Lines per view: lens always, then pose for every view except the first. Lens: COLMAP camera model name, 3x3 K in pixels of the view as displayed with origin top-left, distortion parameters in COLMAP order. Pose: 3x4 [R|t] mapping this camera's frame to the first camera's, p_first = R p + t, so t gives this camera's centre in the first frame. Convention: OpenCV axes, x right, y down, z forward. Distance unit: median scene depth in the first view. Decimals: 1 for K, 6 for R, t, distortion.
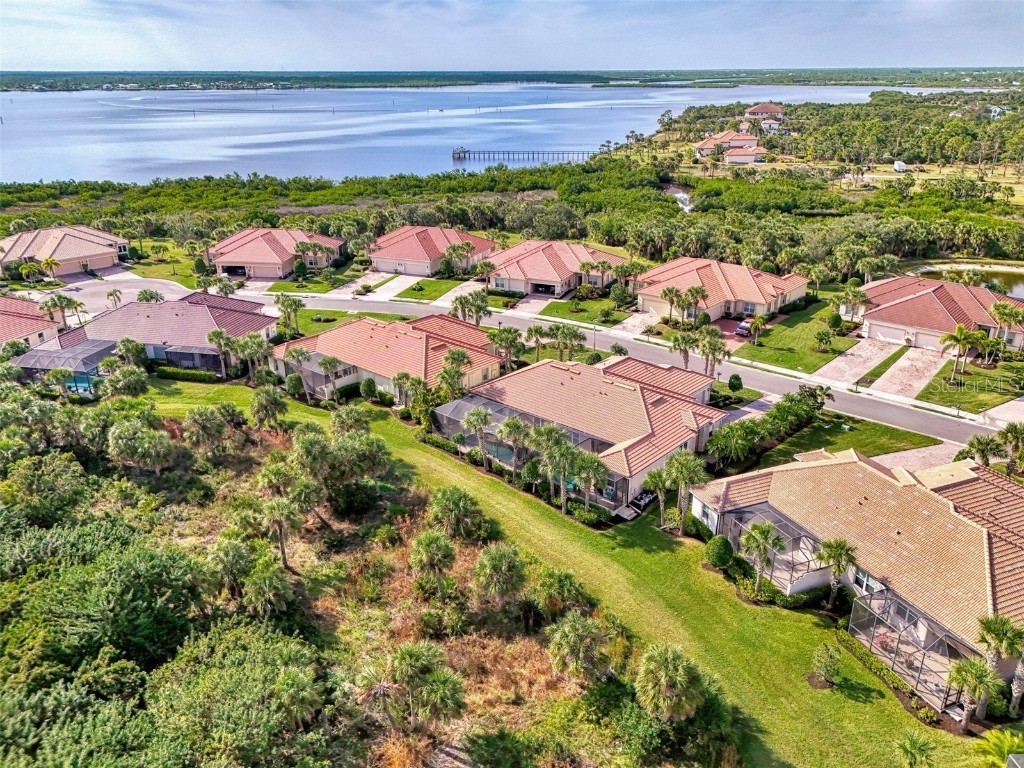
lens RADIAL K [[762.9, 0, 506.4], [0, 762.9, 387.7], [0, 0, 1]] dist [0.055794, -0.050388]
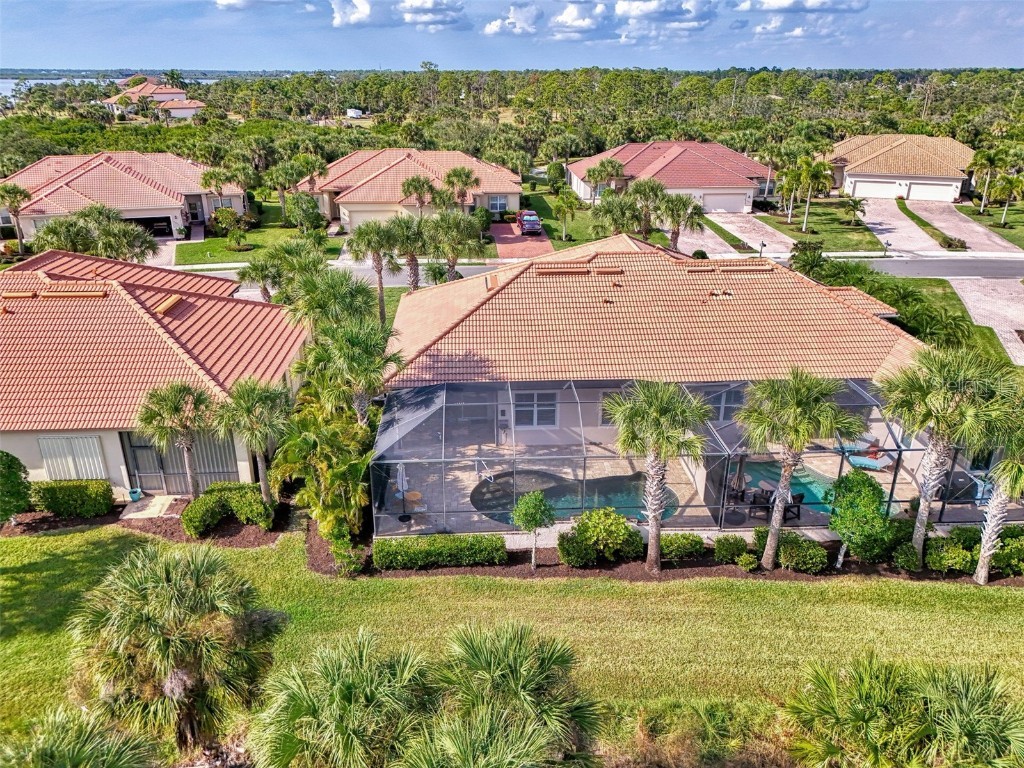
lens RADIAL K [[762.9, 0, 507.2], [0, 762.9, 381.3], [0, 0, 1]] dist [0.055794, -0.050388]
pose [[0.708138, -0.256503, 0.657835, -0.213719], [0.263653, 0.960349, 0.090646, -0.012566], [-0.655002, 0.109251, 0.747687, 0.624283]]
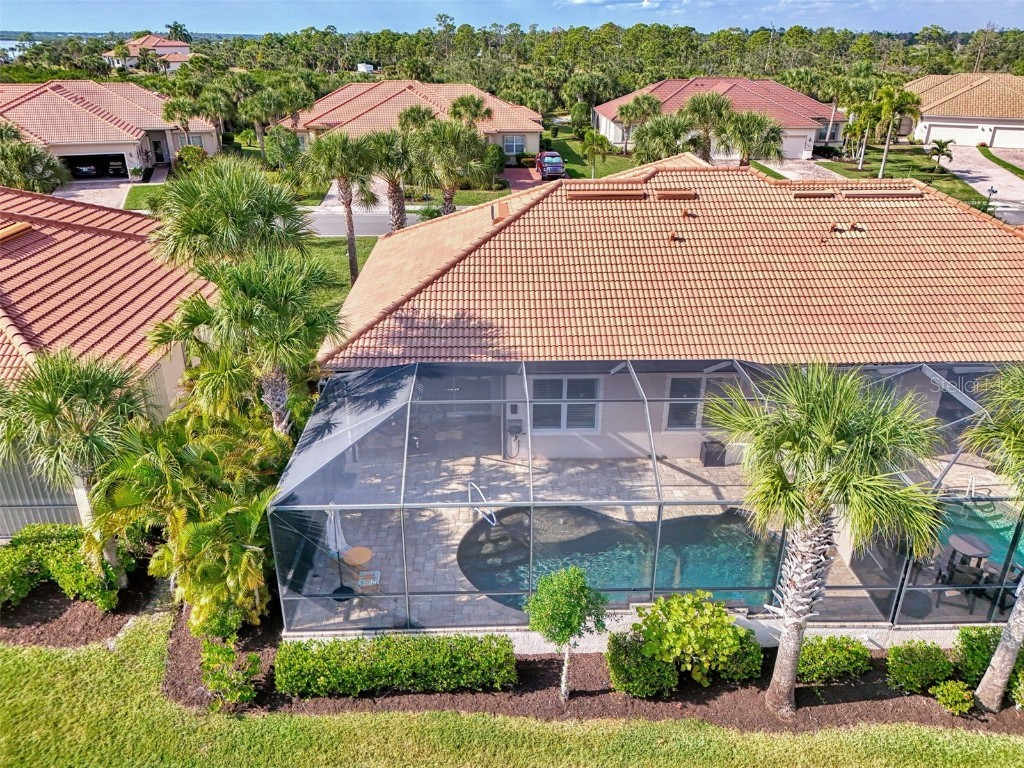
lens RADIAL K [[762.9, 0, 508.6], [0, 762.9, 381.3], [0, 0, 1]] dist [0.055794, -0.050388]
pose [[0.723268, -0.273038, 0.634297, -0.135315], [0.254827, 0.959217, 0.122332, -0.003706], [-0.641830, 0.073157, 0.763349, 0.711921]]
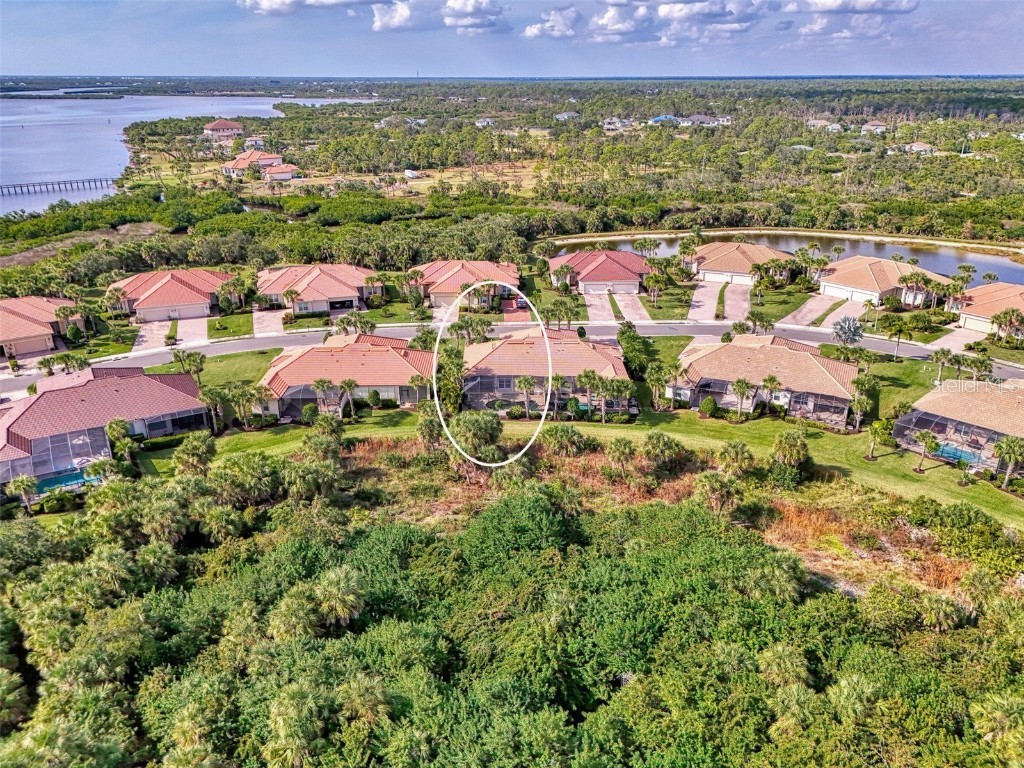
lens RADIAL K [[762.9, 0, 508.9], [0, 762.9, 390.2], [0, 0, 1]] dist [0.055794, -0.050388]
pose [[0.738407, -0.250301, 0.626182, -0.725744], [0.254162, 0.963386, 0.085377, -0.056541], [-0.624625, 0.096109, 0.774988, -0.050987]]
